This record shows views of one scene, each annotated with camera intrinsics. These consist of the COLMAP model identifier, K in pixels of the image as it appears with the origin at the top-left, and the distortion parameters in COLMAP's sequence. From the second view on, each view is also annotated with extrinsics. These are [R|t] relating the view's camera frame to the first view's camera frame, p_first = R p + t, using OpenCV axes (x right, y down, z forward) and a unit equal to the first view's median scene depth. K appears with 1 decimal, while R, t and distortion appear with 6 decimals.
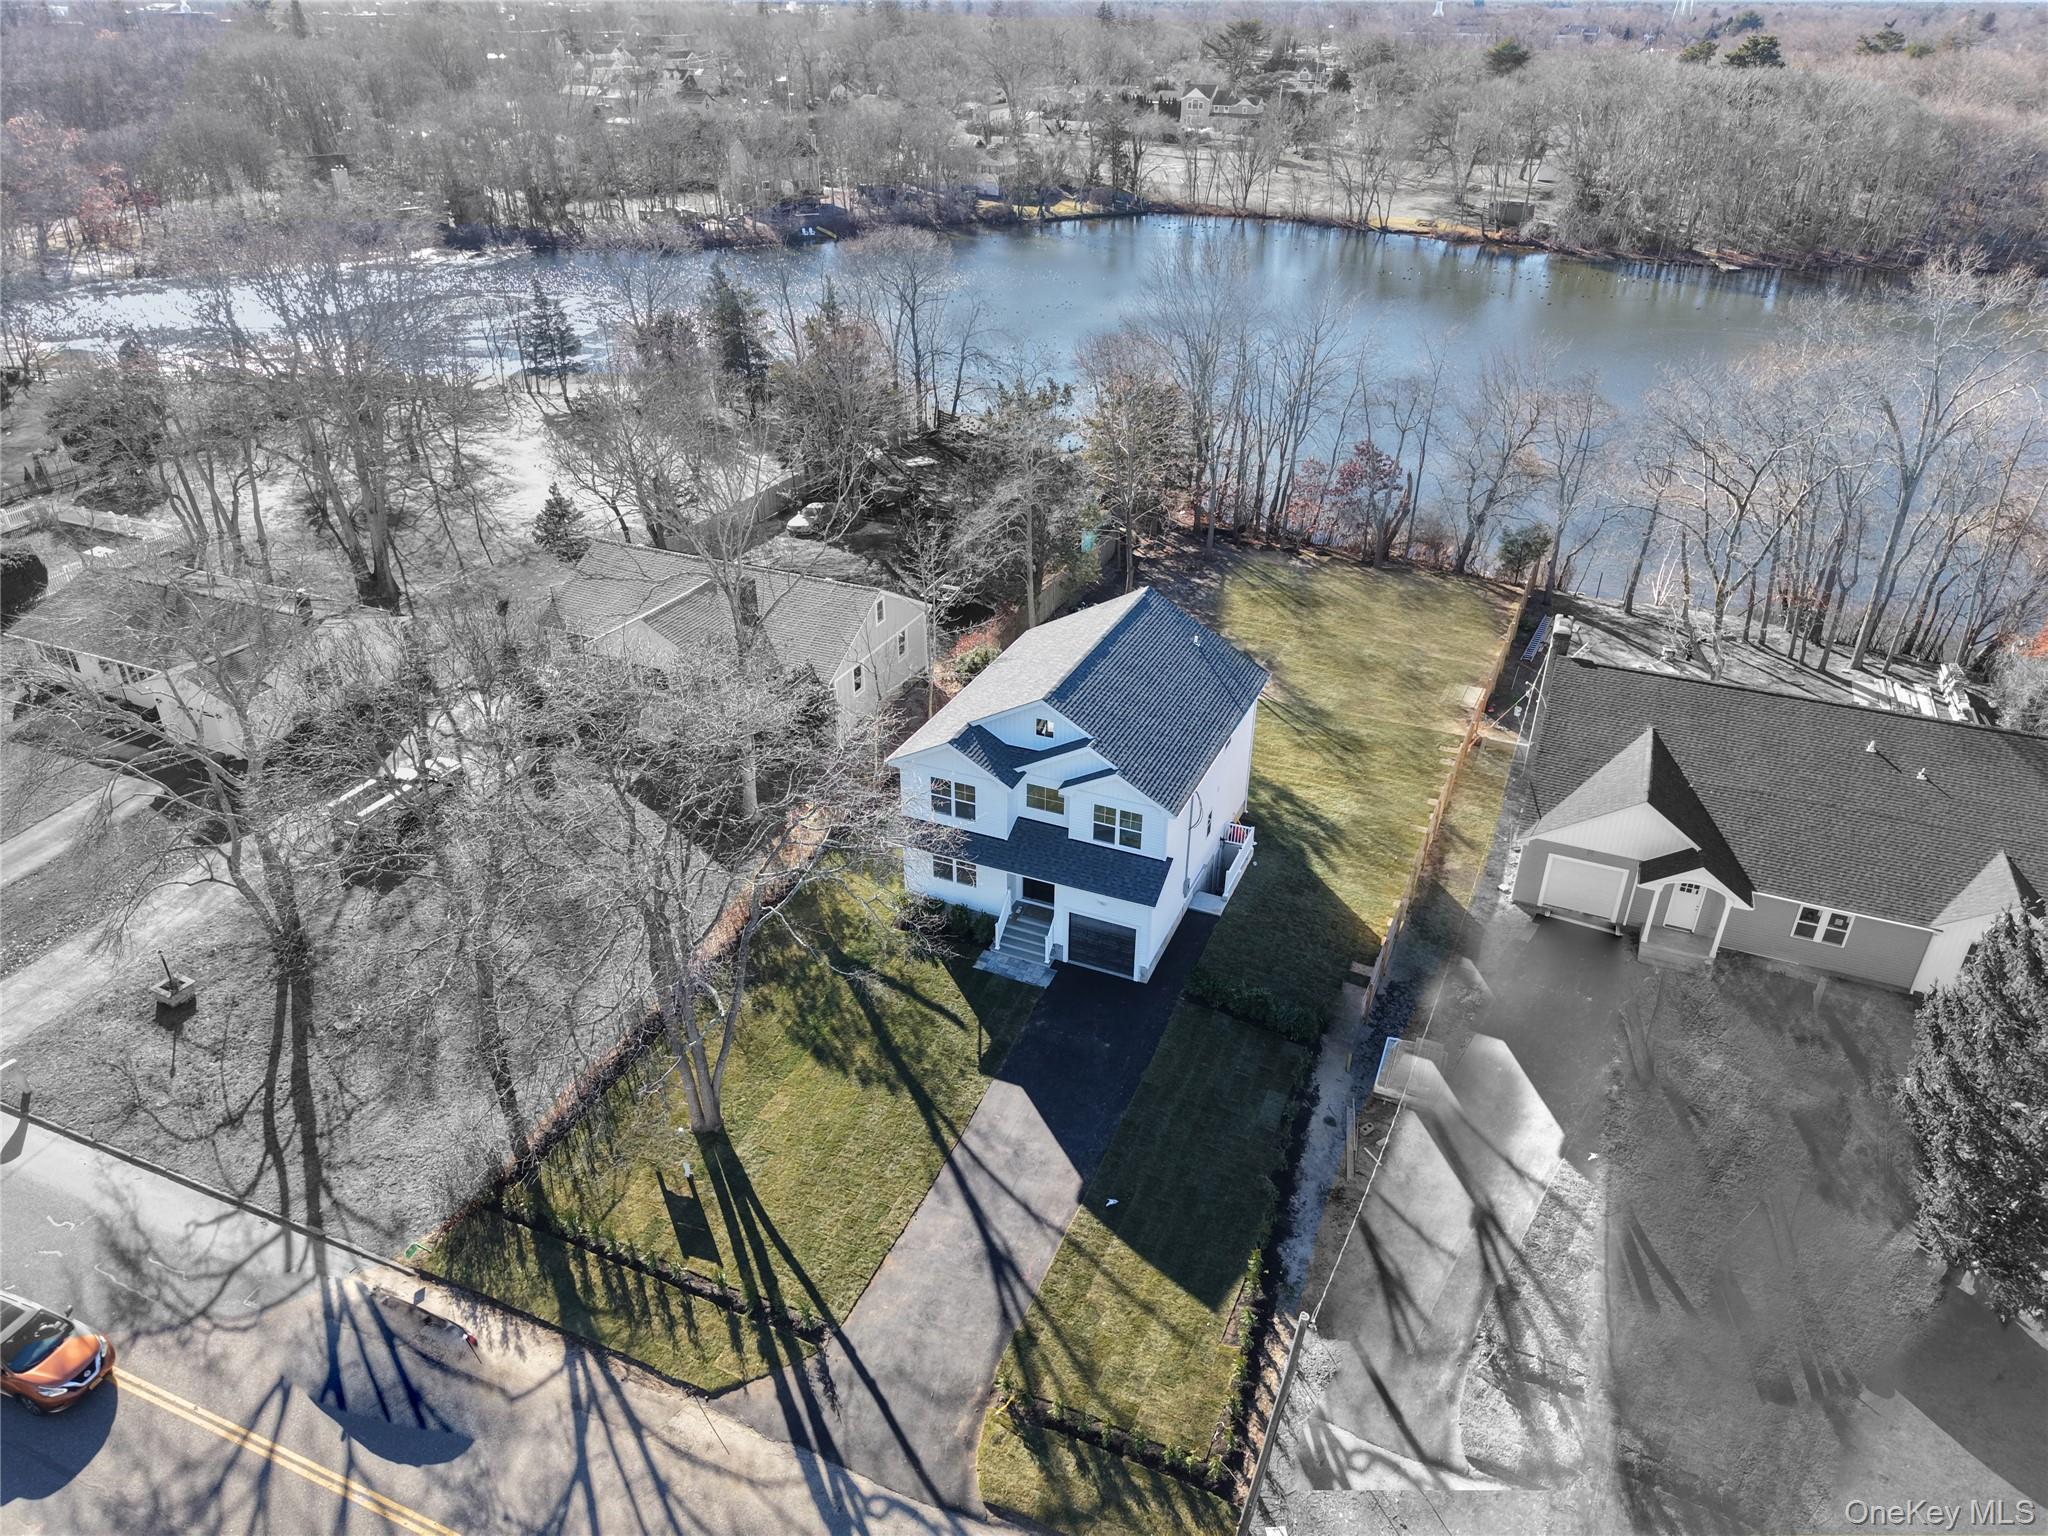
lens RADIAL K [[1380.7, 0, 1043.8], [0, 1380.7, 782.2], [0, 0, 1]] dist [0.033565, -0.031150]
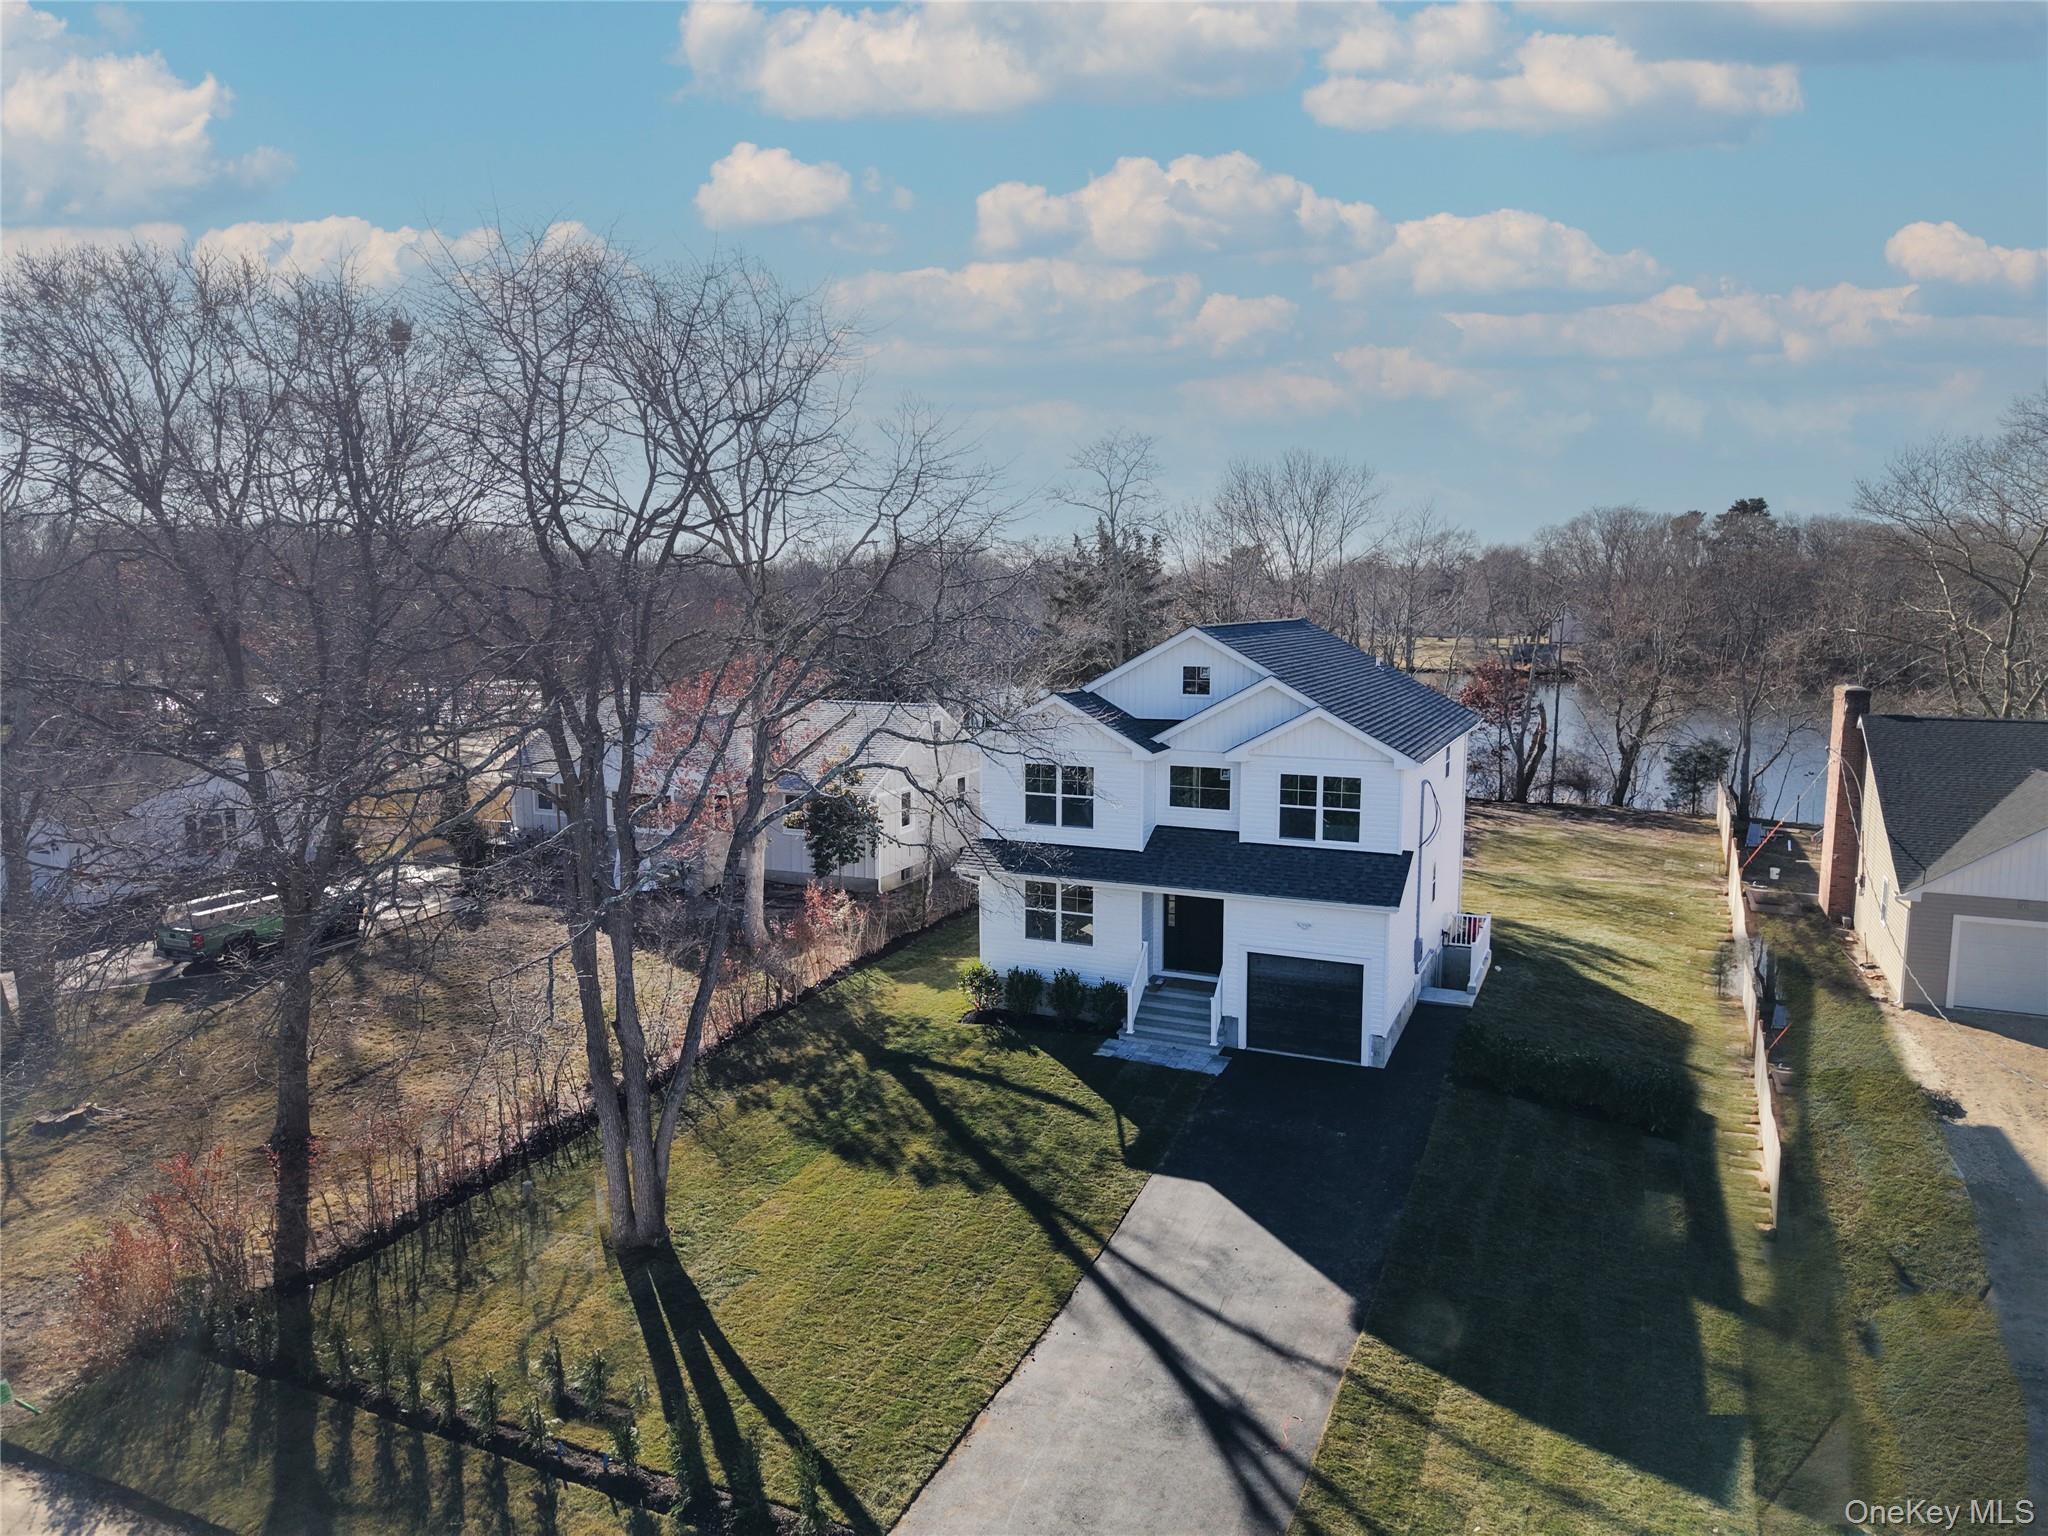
lens RADIAL K [[1380.7, 0, 1043.8], [0, 1380.7, 782.2], [0, 0, 1]] dist [0.033565, -0.031150]
pose [[0.999915, -0.011101, -0.006833, -0.074648], [0.007625, 0.923269, -0.384079, 0.281289], [0.010572, 0.383994, 0.923275, 0.410813]]
